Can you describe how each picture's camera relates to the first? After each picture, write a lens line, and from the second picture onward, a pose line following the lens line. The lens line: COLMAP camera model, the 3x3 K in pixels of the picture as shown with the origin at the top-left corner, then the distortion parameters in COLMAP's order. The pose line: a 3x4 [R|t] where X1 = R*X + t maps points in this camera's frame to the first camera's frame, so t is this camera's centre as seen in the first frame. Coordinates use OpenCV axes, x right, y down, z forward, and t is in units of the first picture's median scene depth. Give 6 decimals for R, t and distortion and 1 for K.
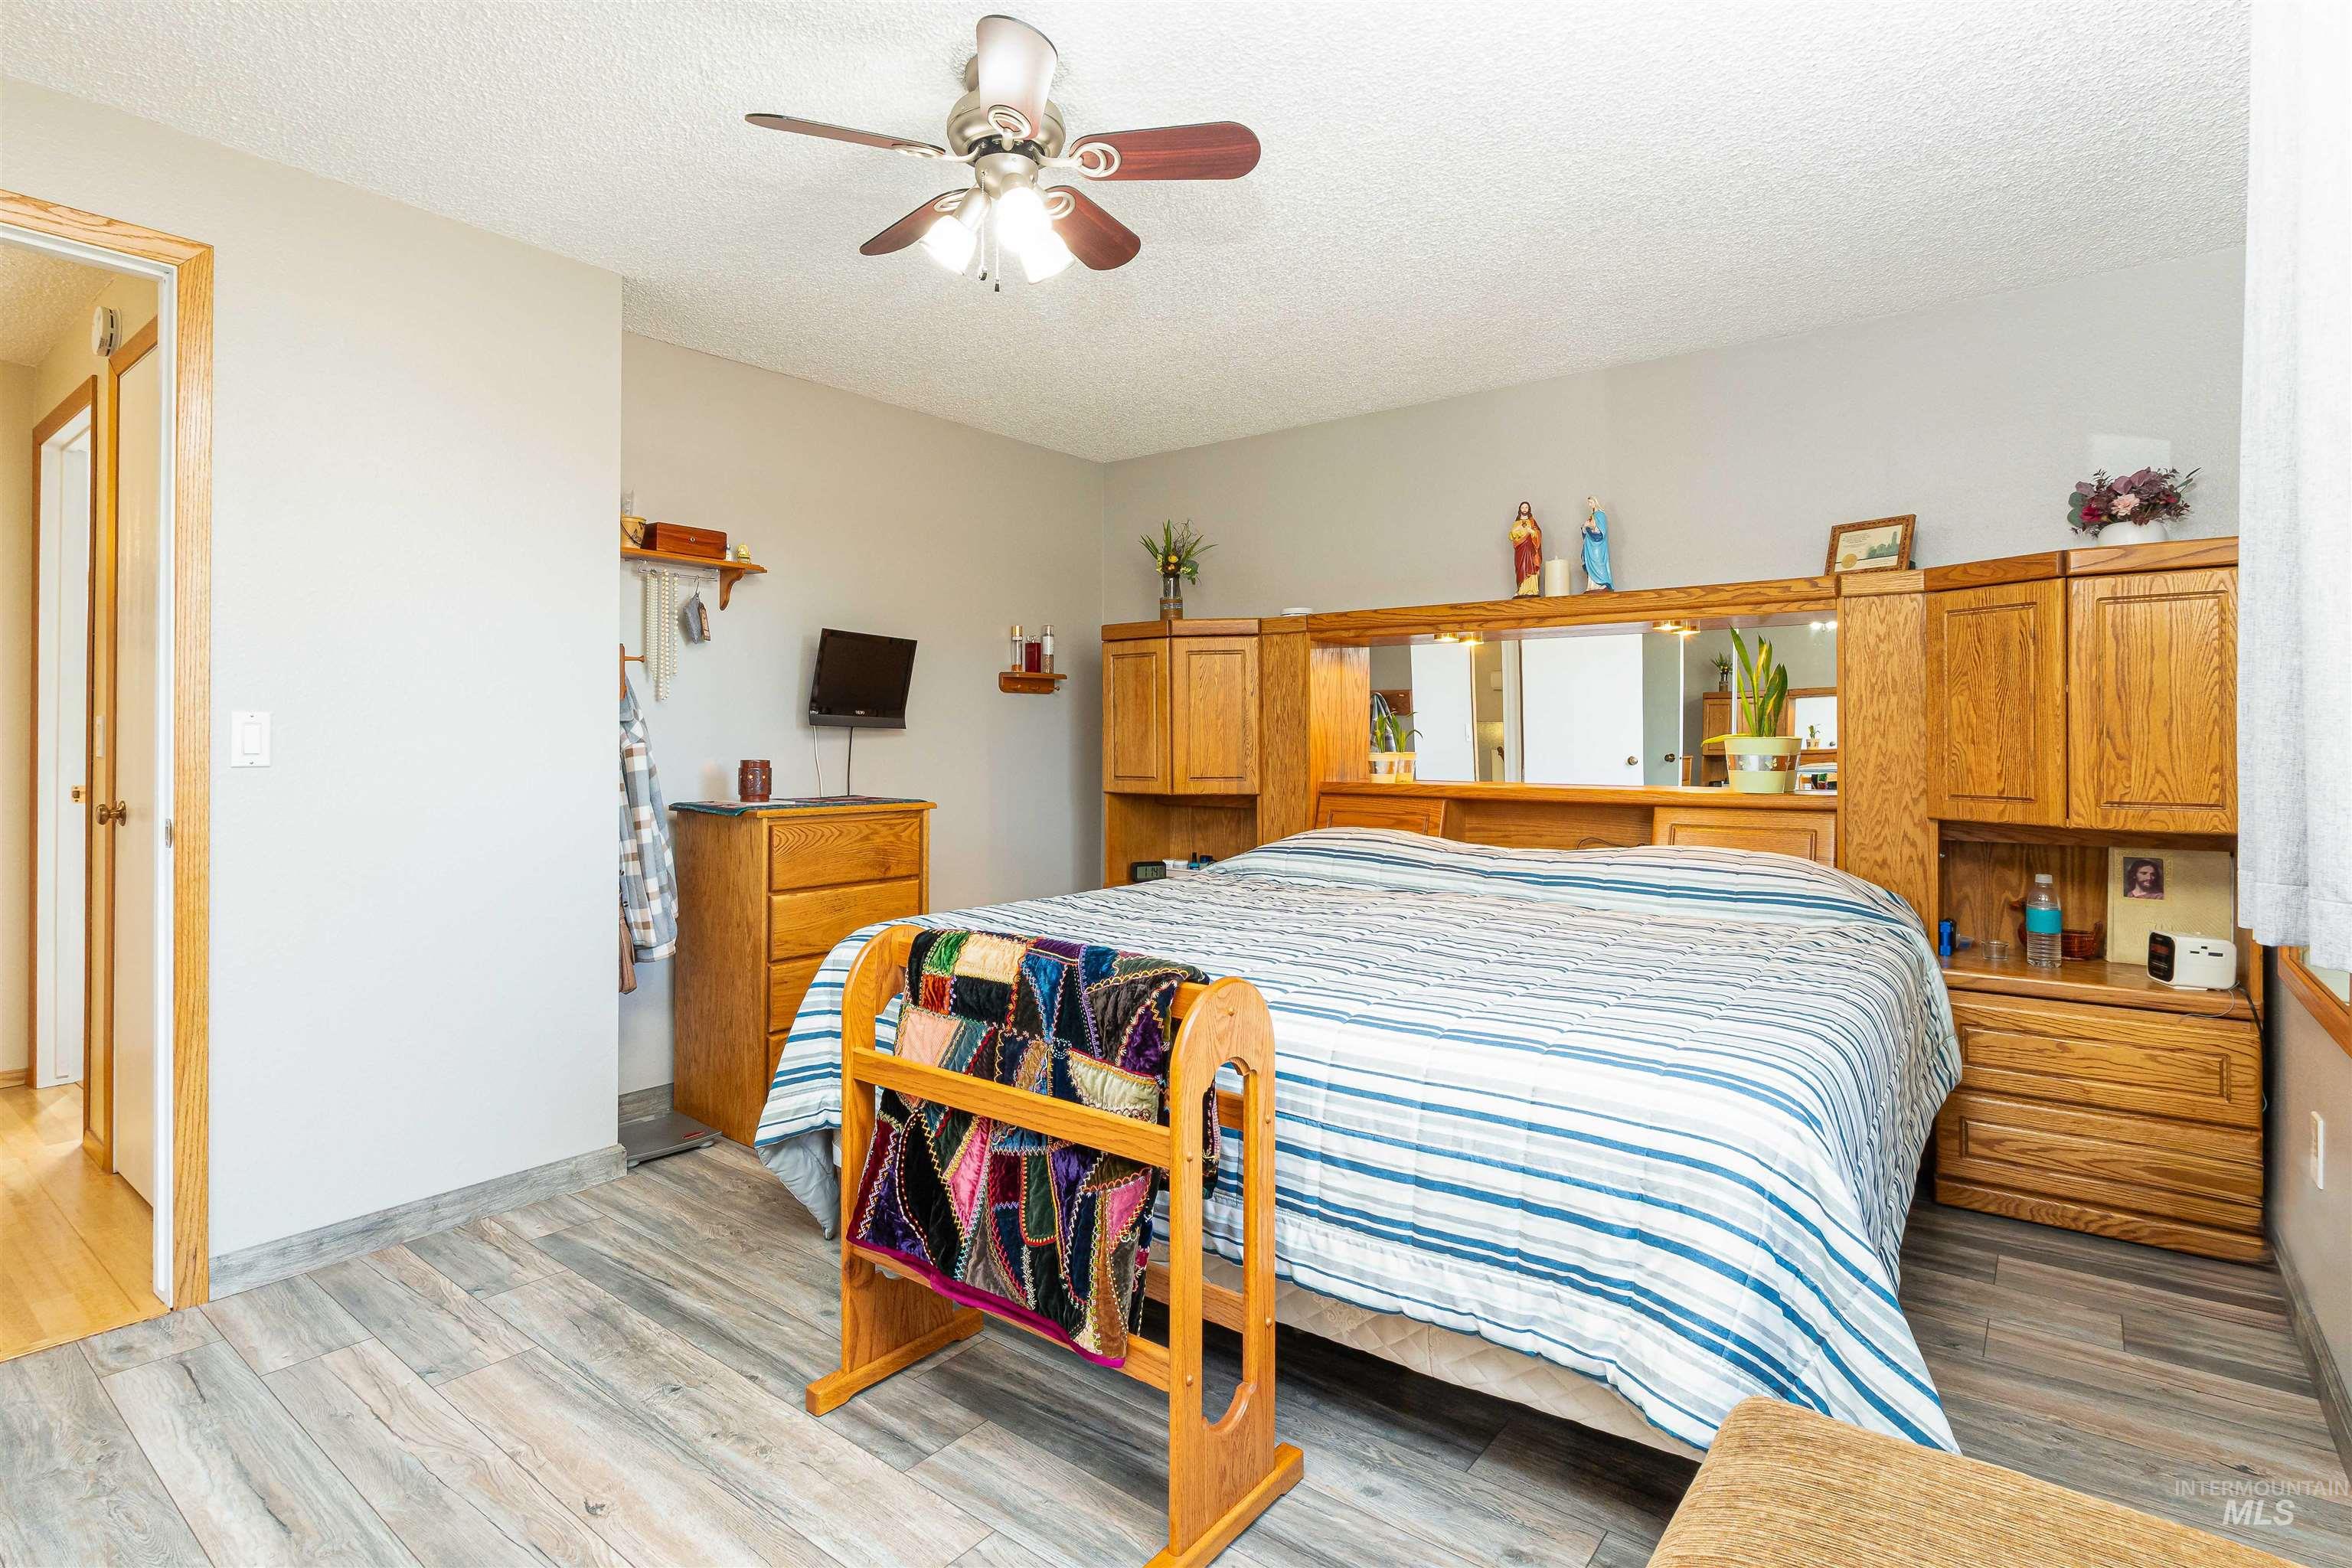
lens RADIAL K [[1144.9, 0, 1173.4], [0, 1144.9, 739.2], [0, 0, 1]] dist [-0.007818, 0.000418]
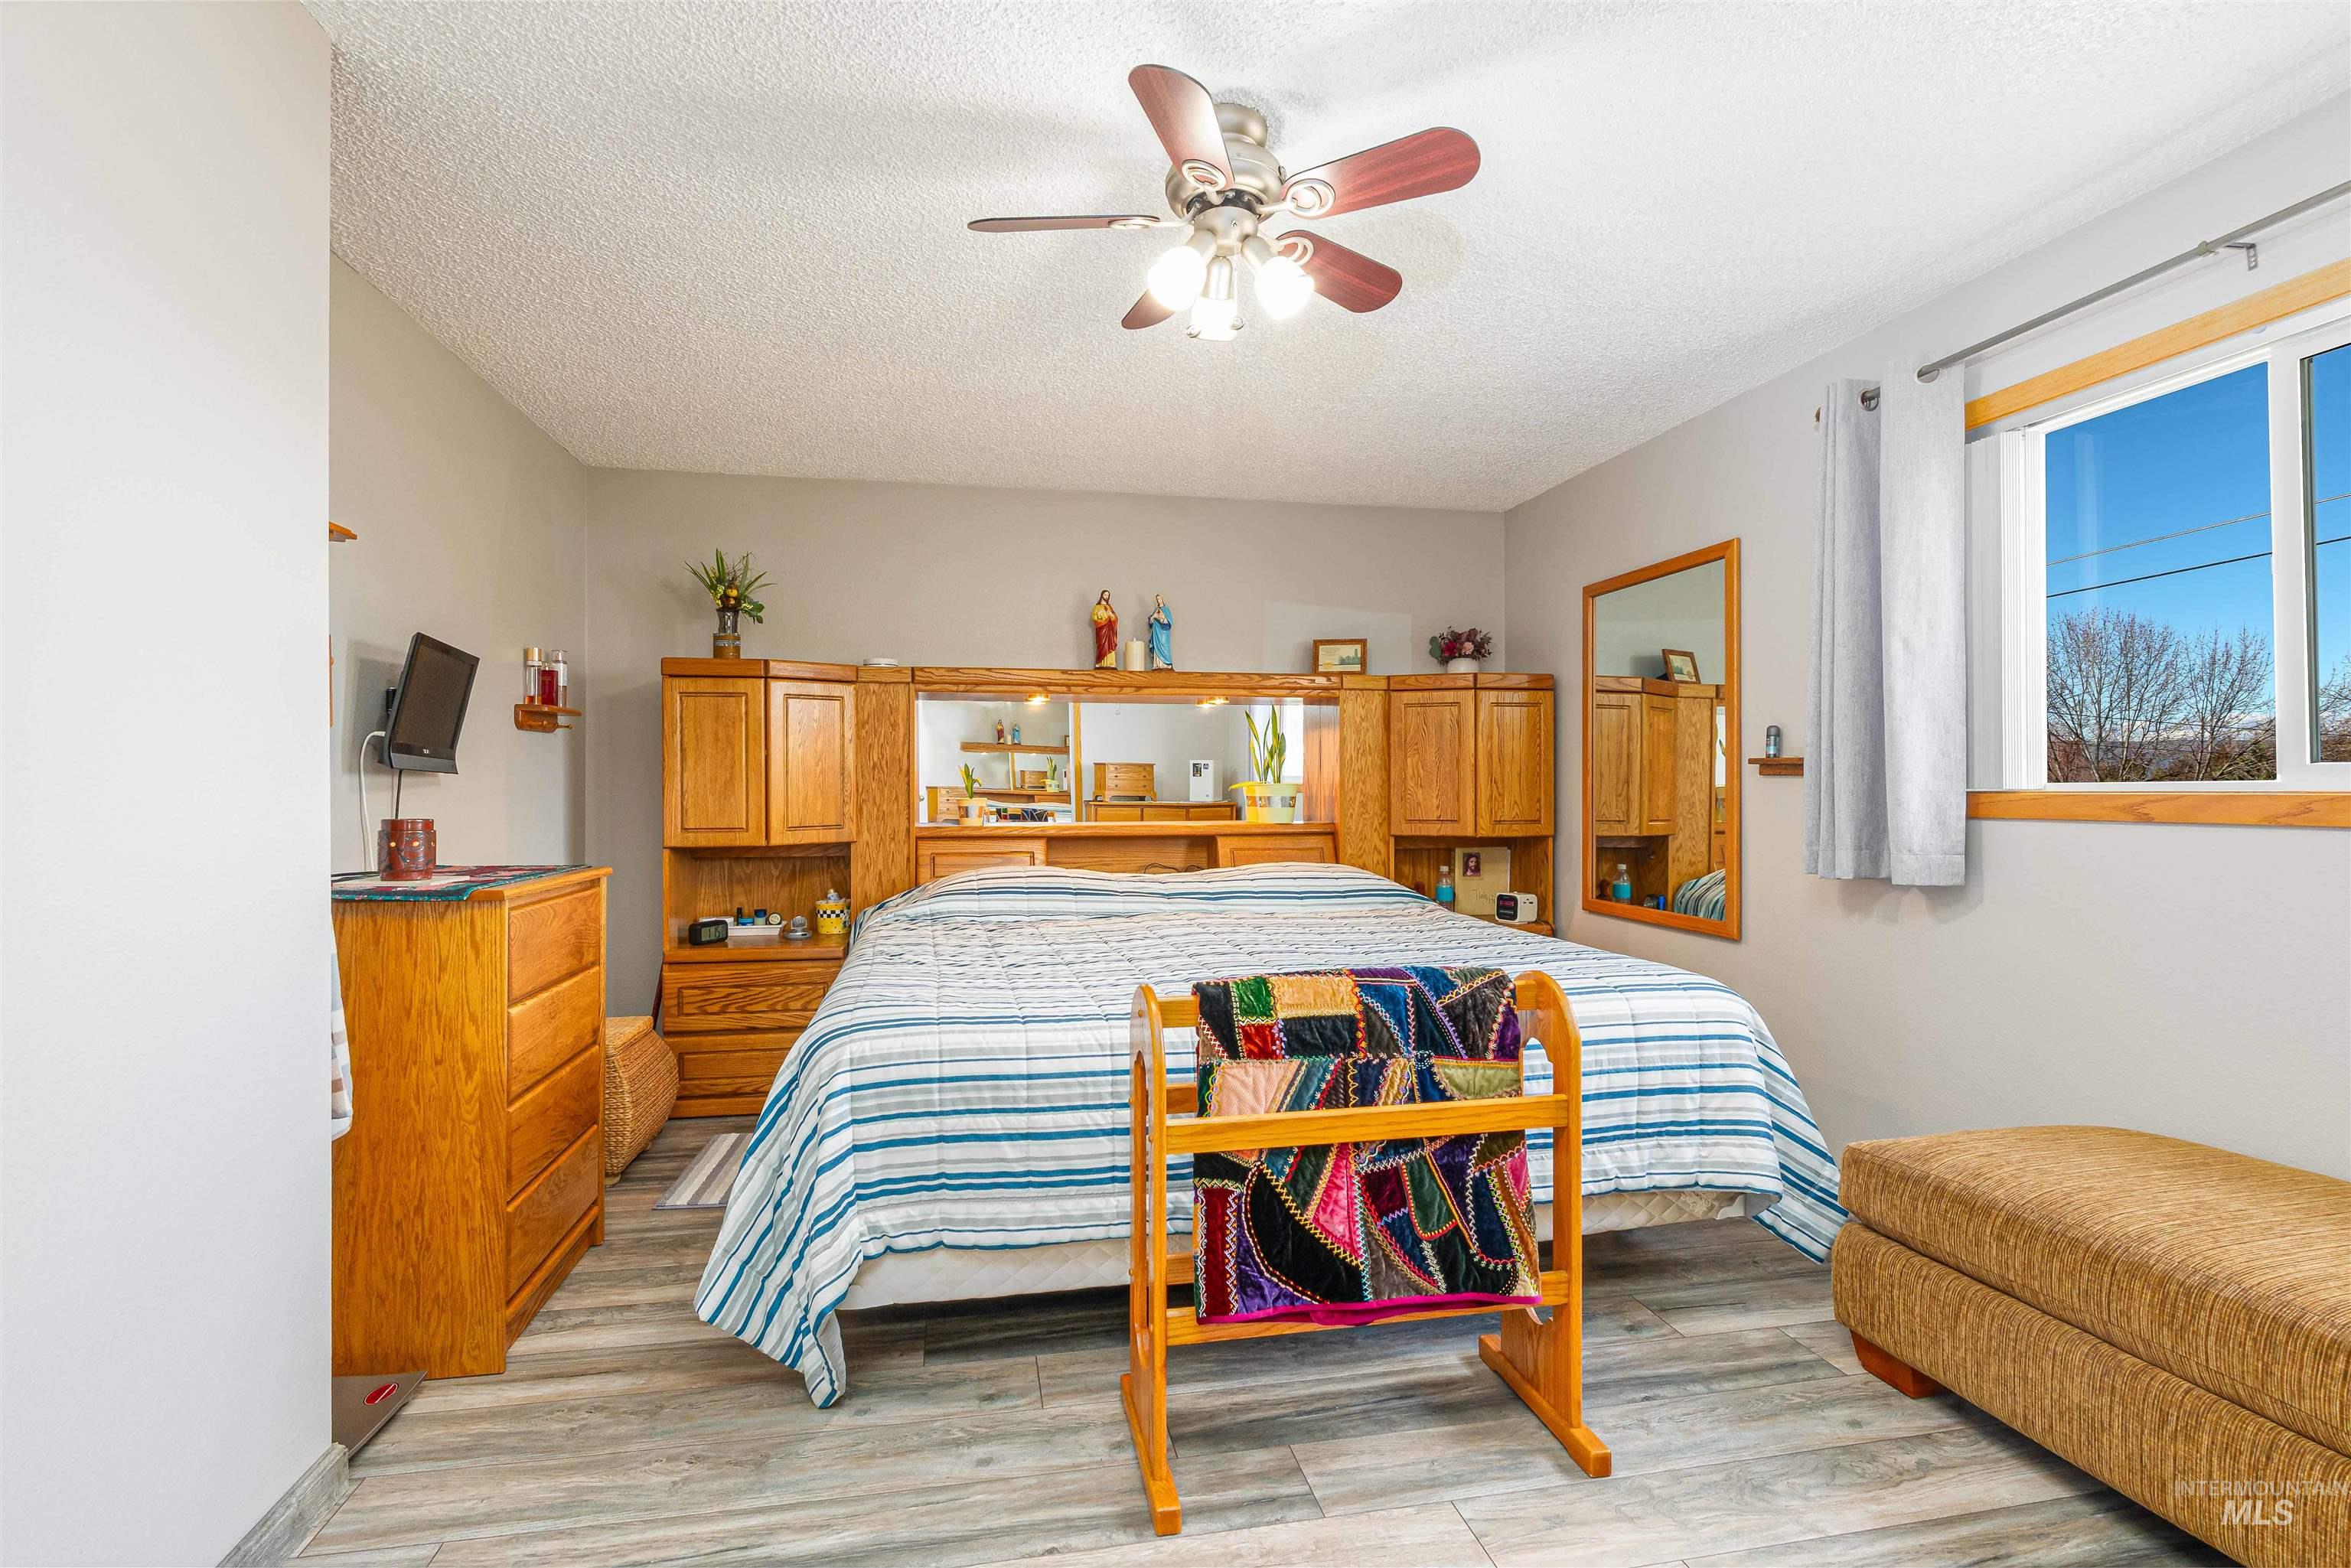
lens RADIAL K [[1034.2, 0, 1110.2], [0, 1034.2, 784.9], [0, 0, 1]] dist [-0.009964, 0.000150]
pose [[0.671815, -0.001779, 0.740717, -0.732919], [0.003326, 0.999994, -0.000614, -0.000319], [-0.740711, 0.002876, 0.671817, 0.376882]]
